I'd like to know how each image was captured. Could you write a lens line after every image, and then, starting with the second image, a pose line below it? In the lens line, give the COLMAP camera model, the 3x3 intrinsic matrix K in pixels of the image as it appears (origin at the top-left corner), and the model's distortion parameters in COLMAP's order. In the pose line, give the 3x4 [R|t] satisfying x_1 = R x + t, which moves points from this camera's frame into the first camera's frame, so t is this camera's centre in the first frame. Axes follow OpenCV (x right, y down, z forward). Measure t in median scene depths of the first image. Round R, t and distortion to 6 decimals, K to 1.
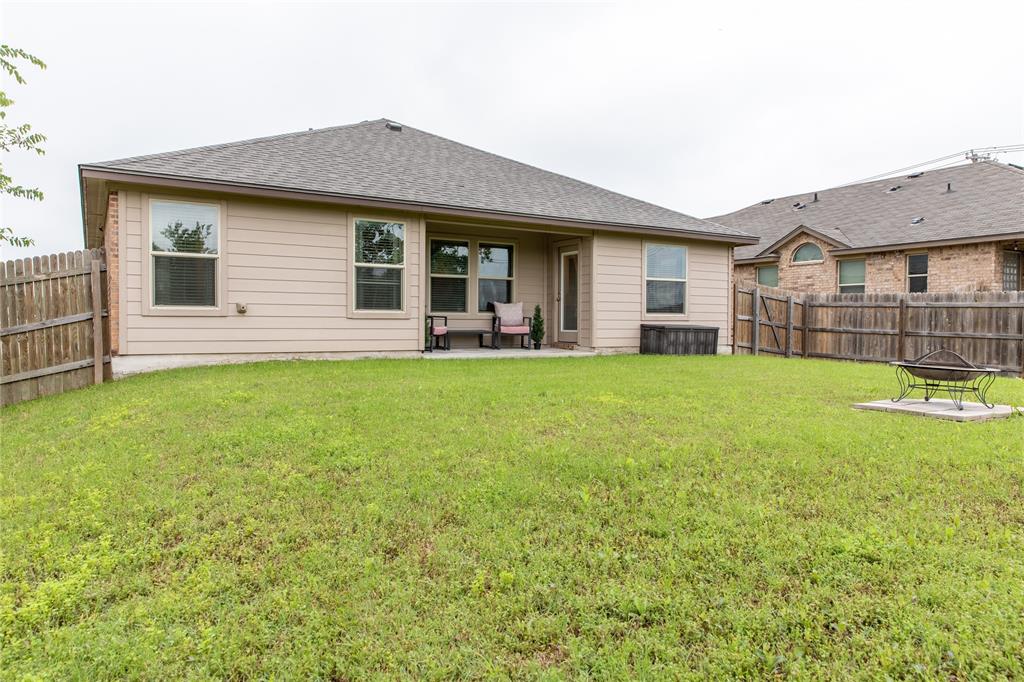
lens RADIAL K [[707.3, 0, 525.2], [0, 707.3, 339.9], [0, 0, 1]] dist [-0.000846, -0.000997]
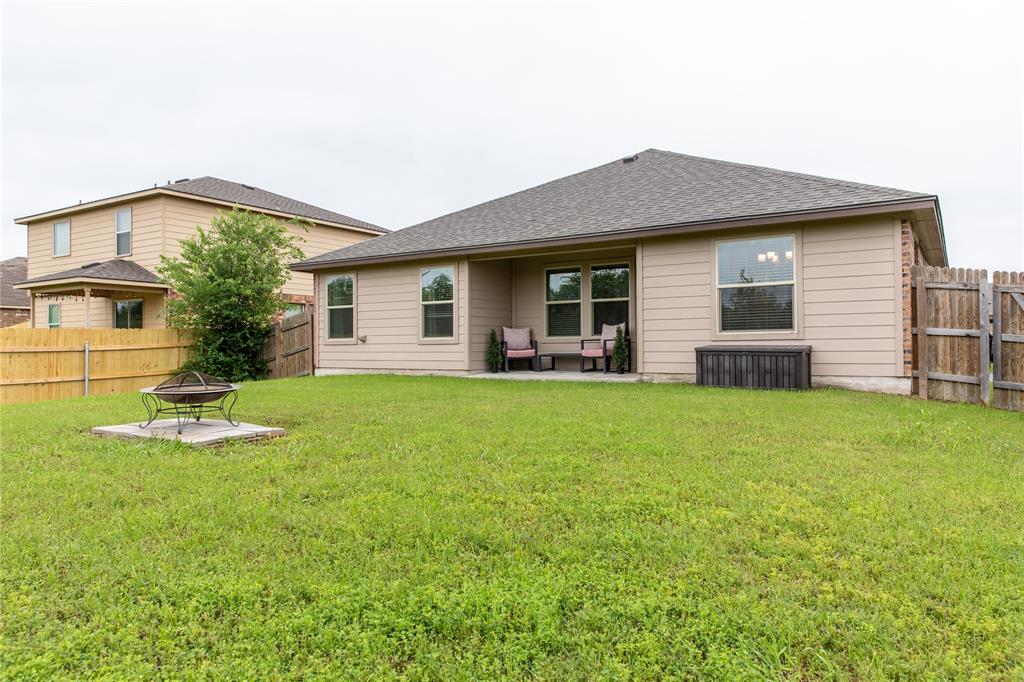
lens RADIAL K [[680.1, 0, 513.1], [0, 680.1, 338.1], [0, 0, 1]] dist [0.004477, 0.000107]
pose [[0.413480, -0.019564, -0.910303, 0.924528], [-0.011896, 0.999568, -0.026886, -0.009452], [0.910436, 0.021945, 0.413068, 0.598717]]
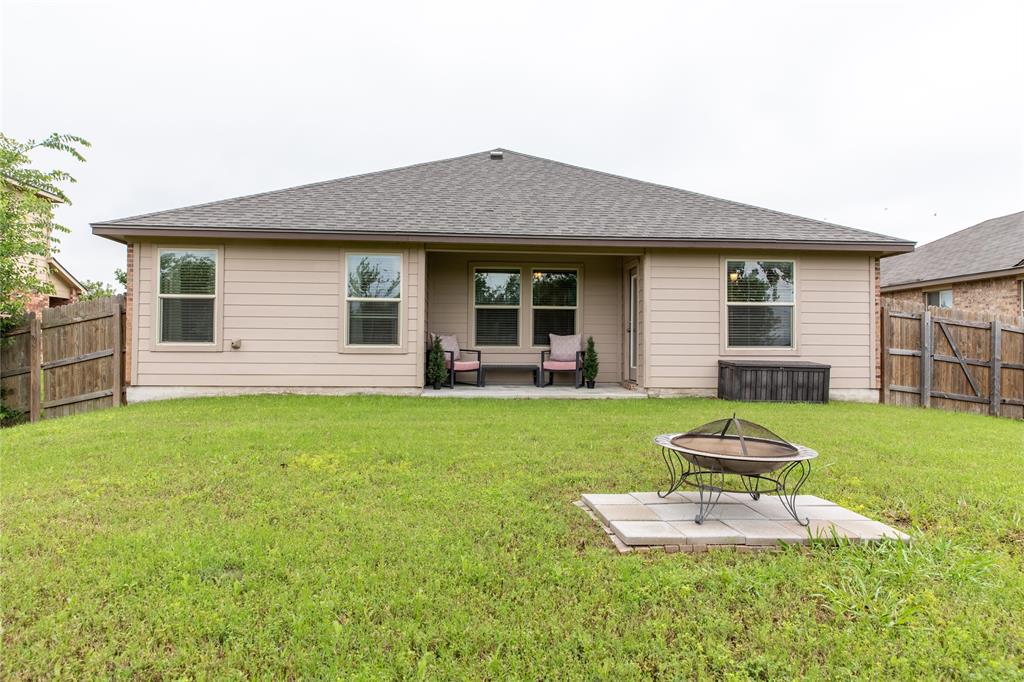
lens RADIAL K [[680.1, 0, 513.1], [0, 680.1, 338.1], [0, 0, 1]] dist [0.004477, 0.000107]
pose [[0.880409, -0.005178, -0.474187, 0.395401], [-0.014285, 0.999197, -0.037434, -0.018649], [0.474000, 0.039731, 0.879628, 0.256160]]
